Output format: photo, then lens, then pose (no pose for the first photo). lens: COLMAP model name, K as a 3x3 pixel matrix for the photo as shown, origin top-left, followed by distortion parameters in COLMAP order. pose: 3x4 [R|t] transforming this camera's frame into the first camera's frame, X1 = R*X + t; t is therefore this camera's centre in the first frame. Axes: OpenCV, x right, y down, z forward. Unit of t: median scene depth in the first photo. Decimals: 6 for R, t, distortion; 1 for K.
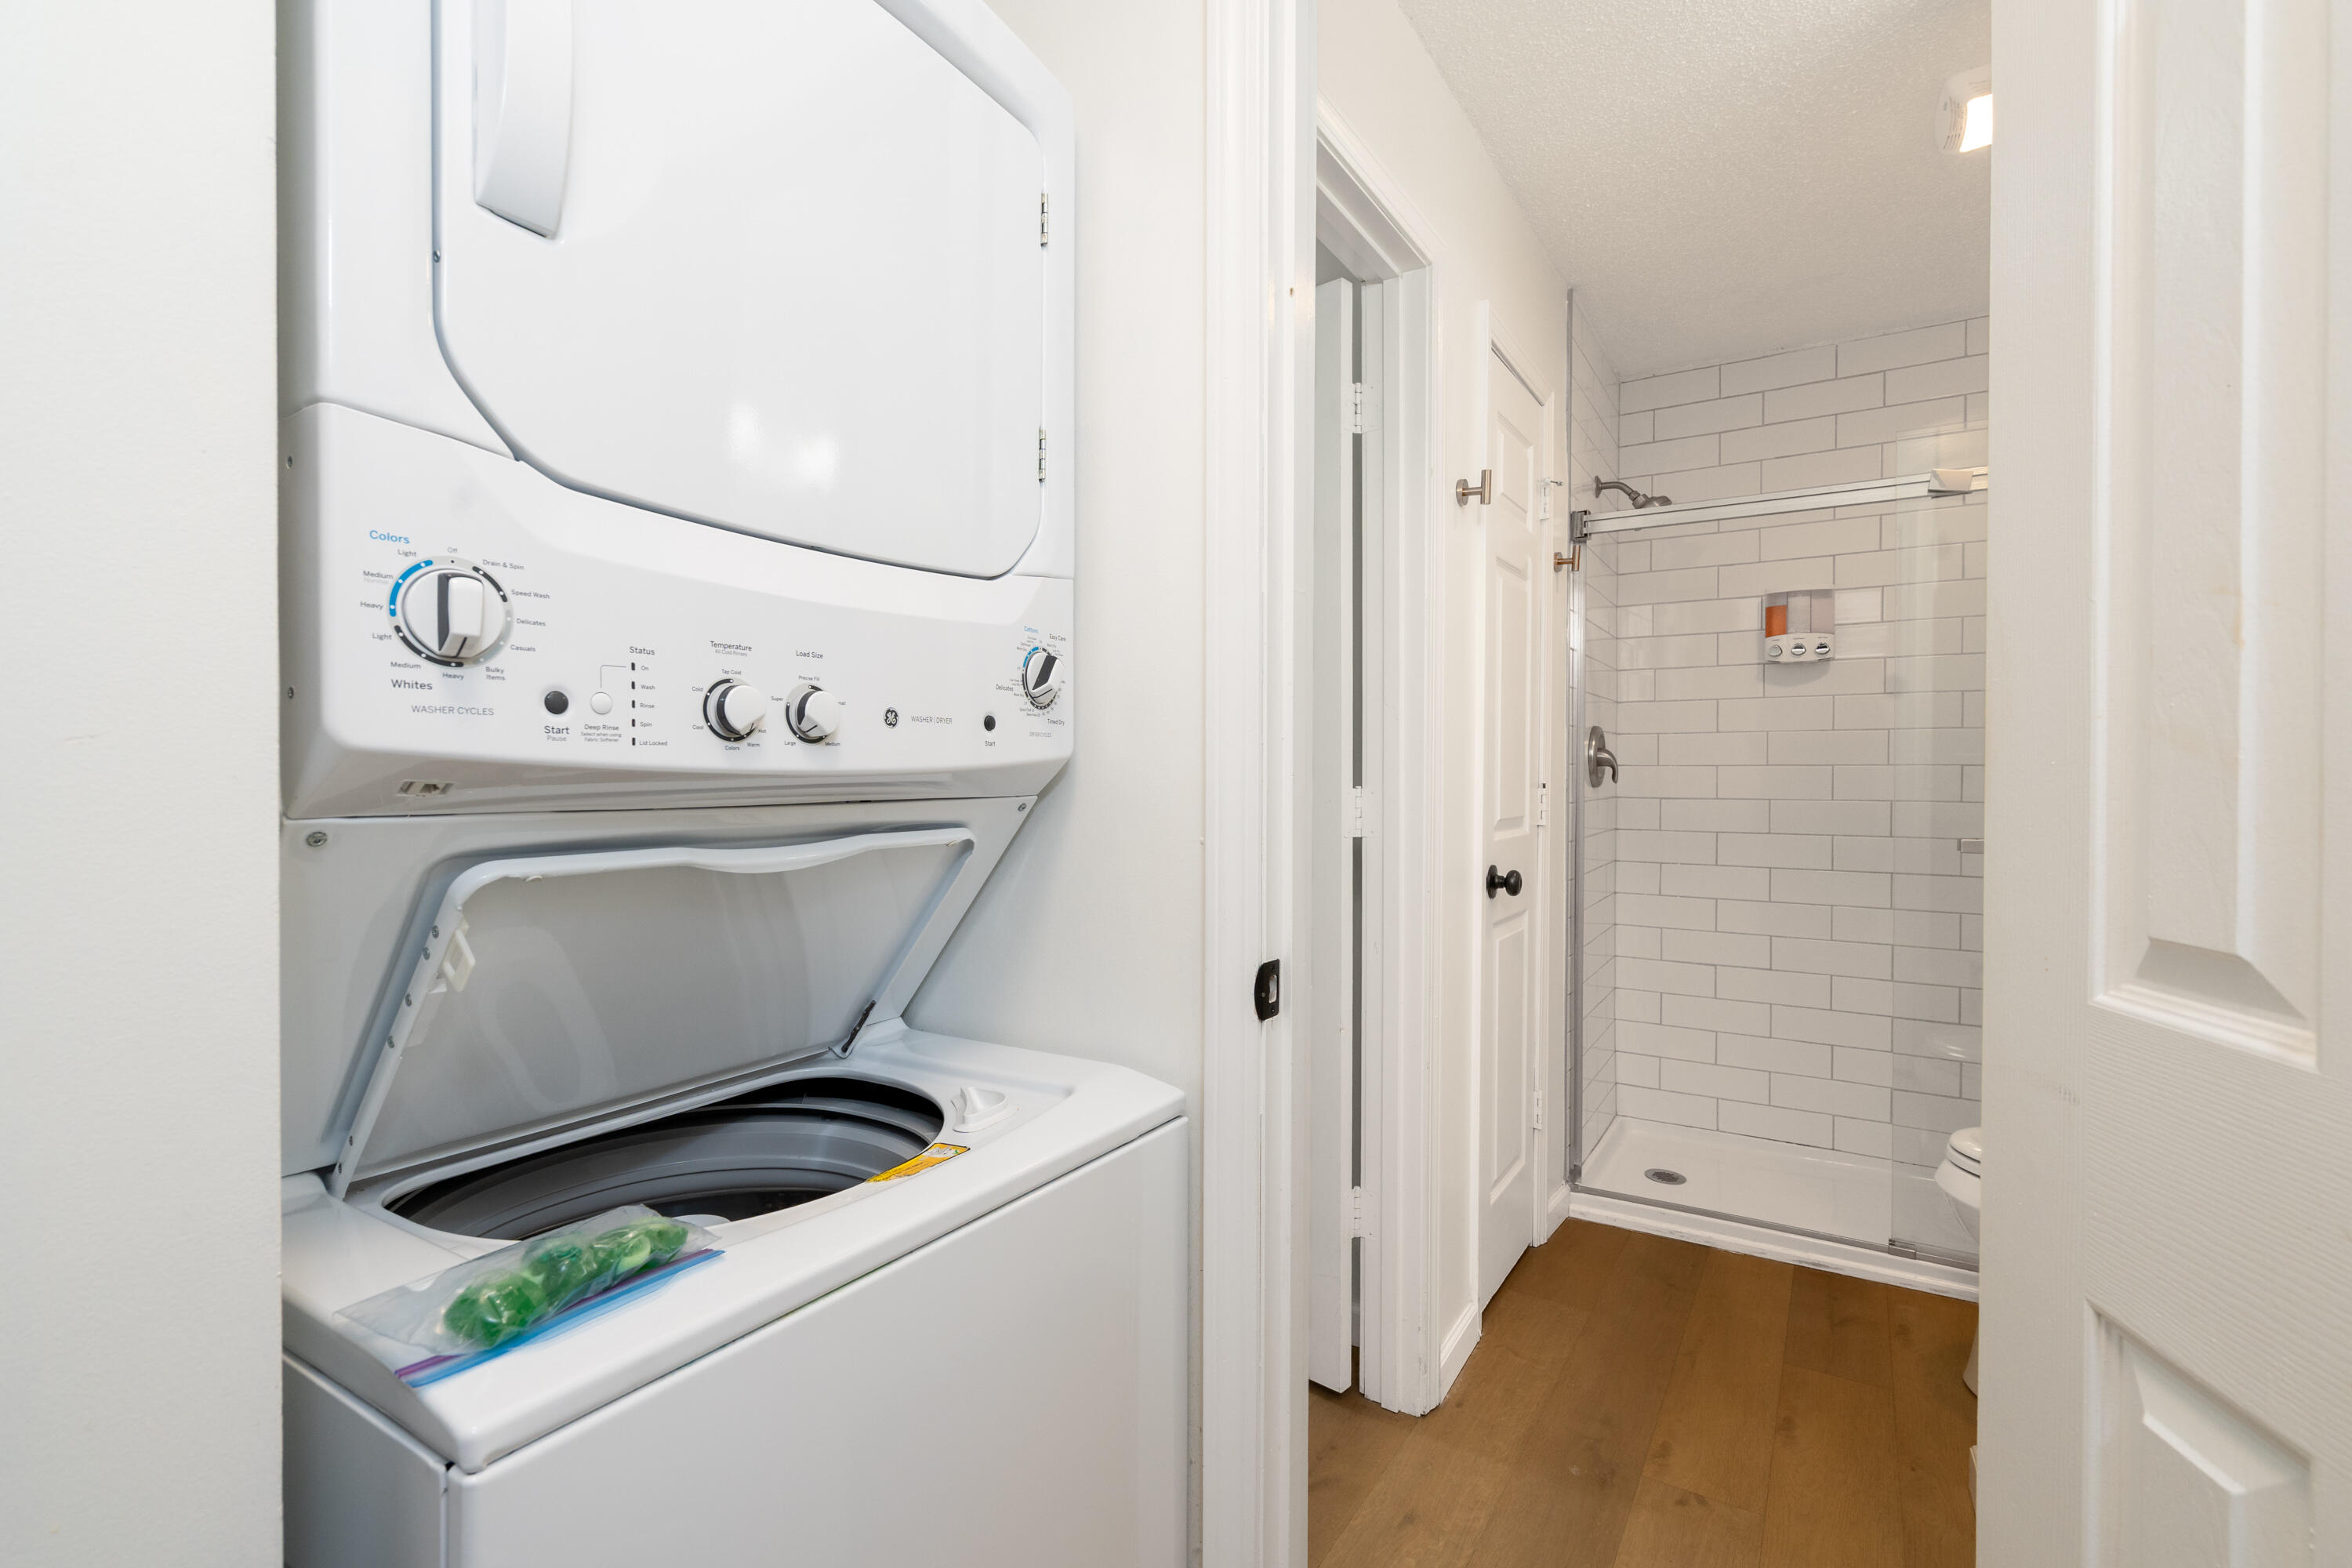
lens RADIAL K [[1075.7, 0, 1176.4], [0, 1075.7, 781.4], [0, 0, 1]] dist [0.001612, 0.000135]
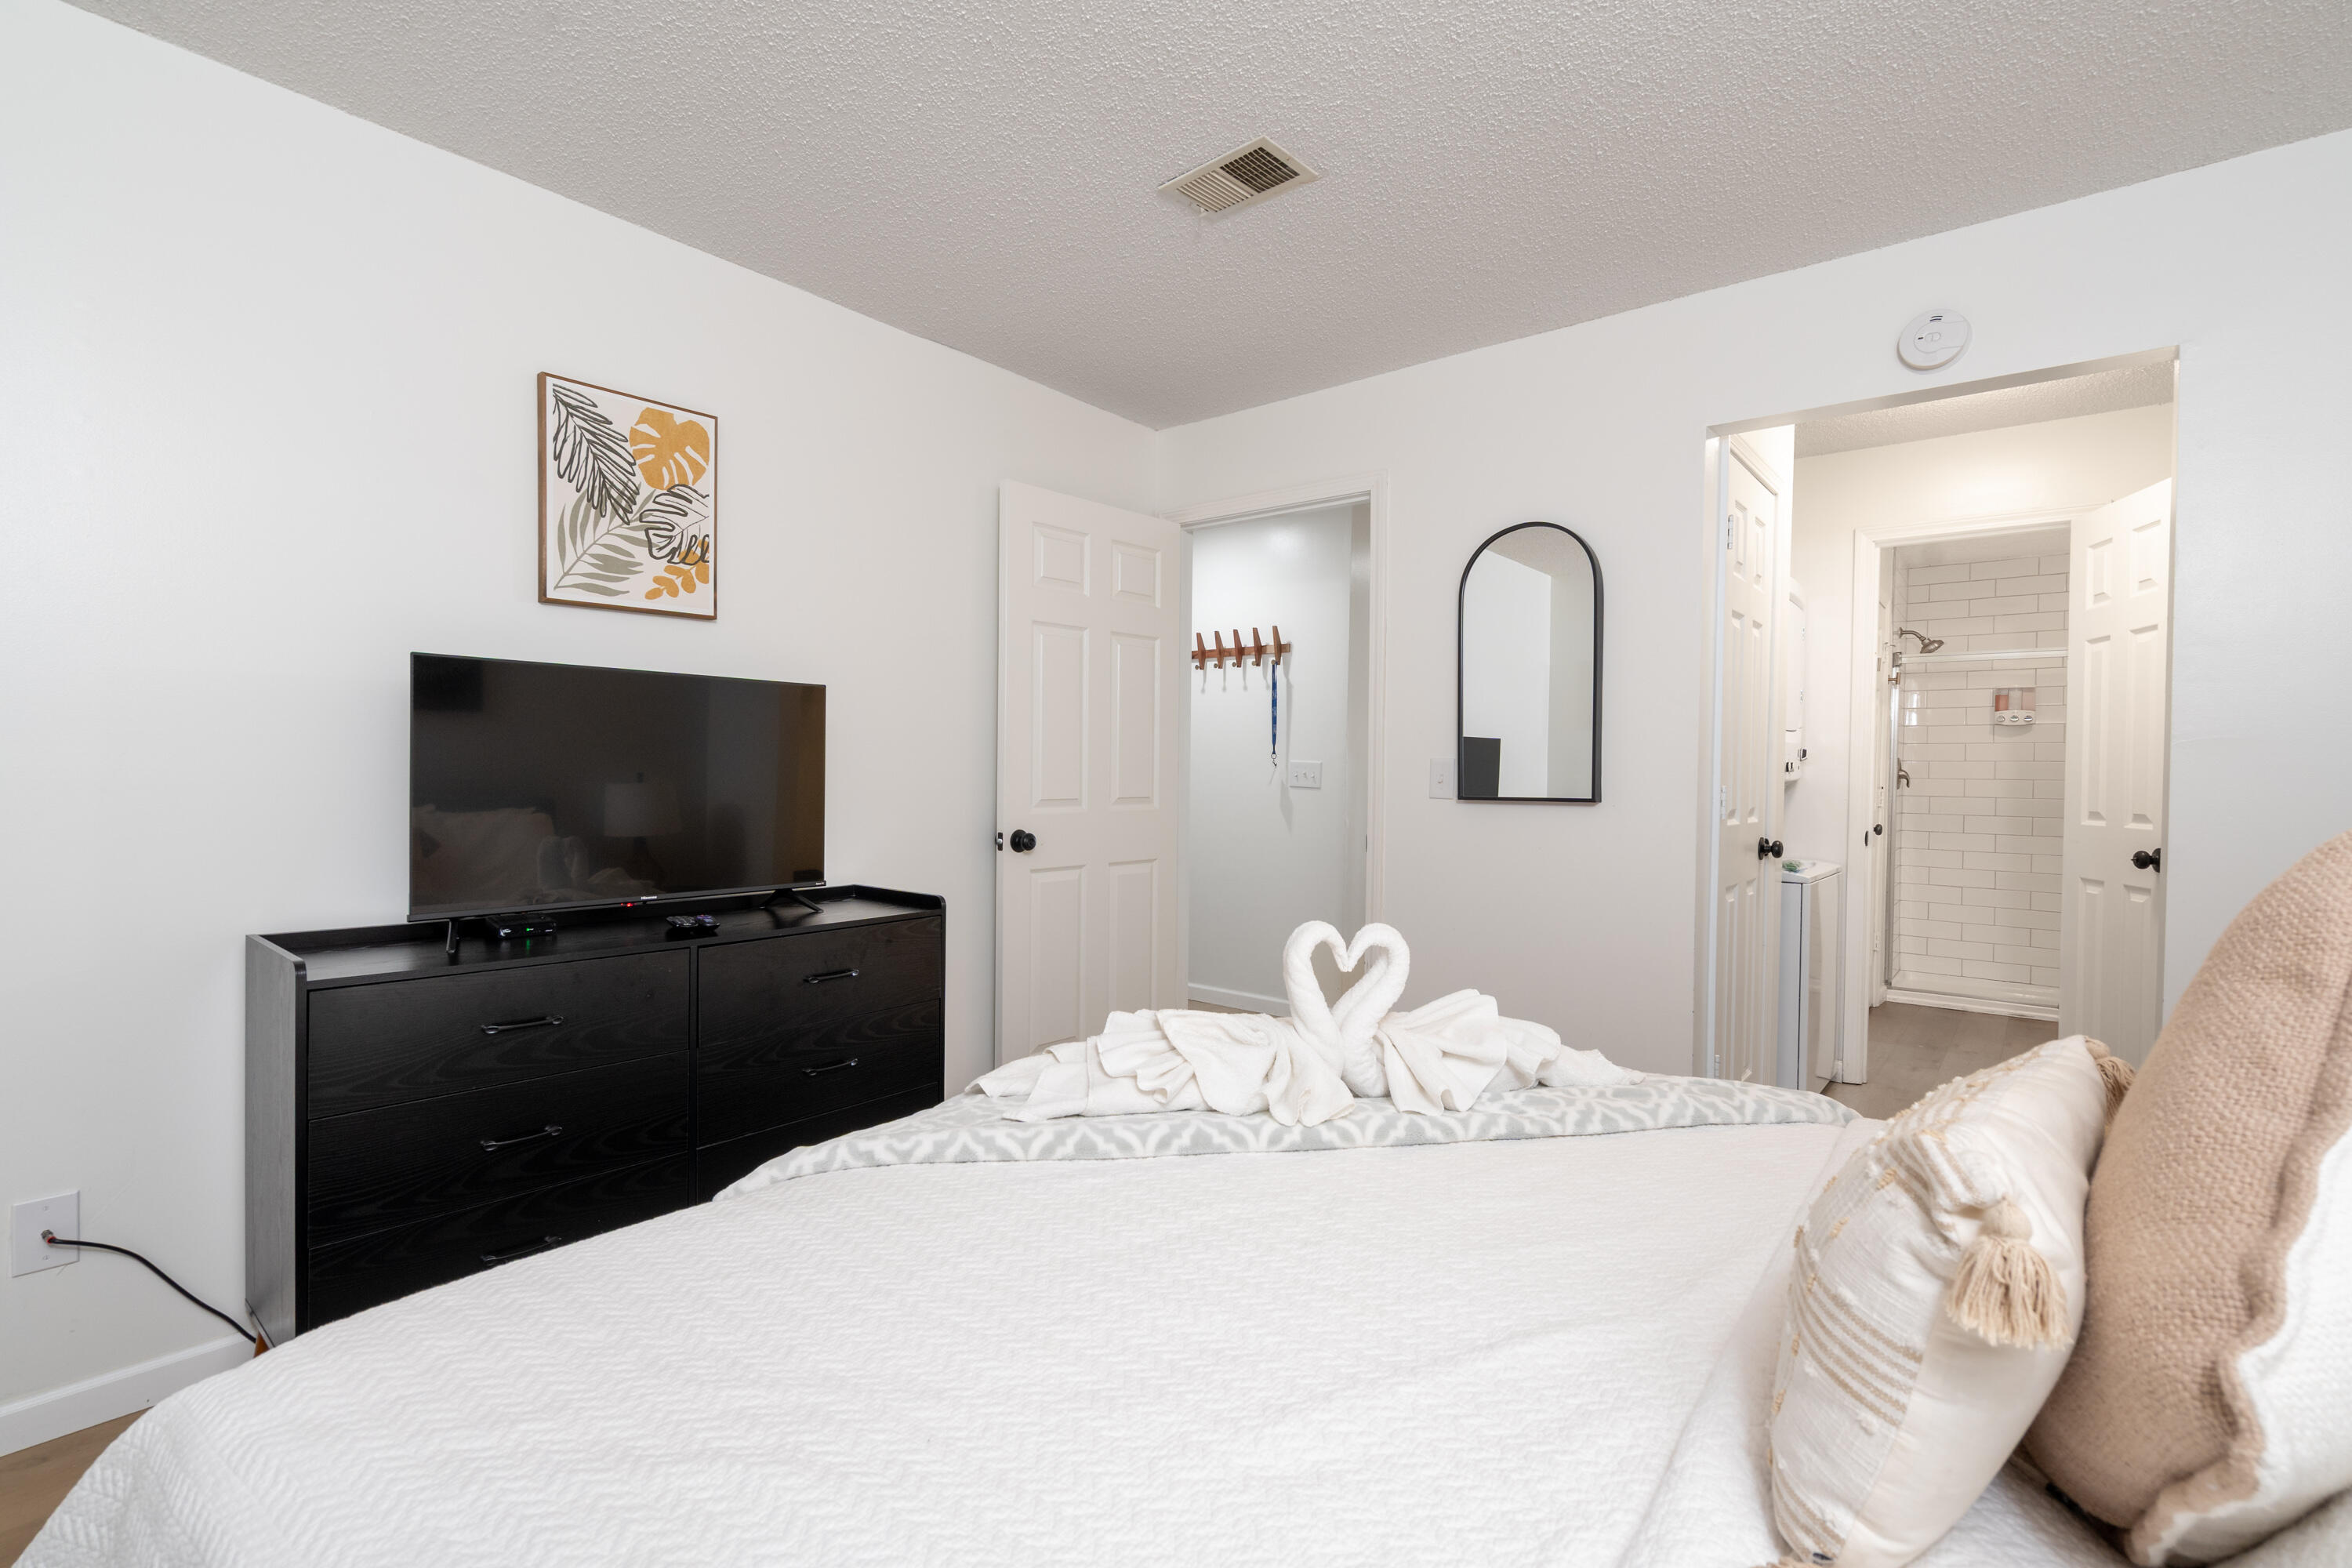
lens RADIAL K [[1075.7, 0, 1170.0], [0, 1075.7, 779.6], [0, 0, 1]] dist [0.001612, 0.000135]
pose [[0.991245, 0.017114, -0.130921, -0.650873], [-0.017661, 0.999839, -0.003015, 0.015928], [0.130848, 0.005301, 0.991388, -1.081930]]
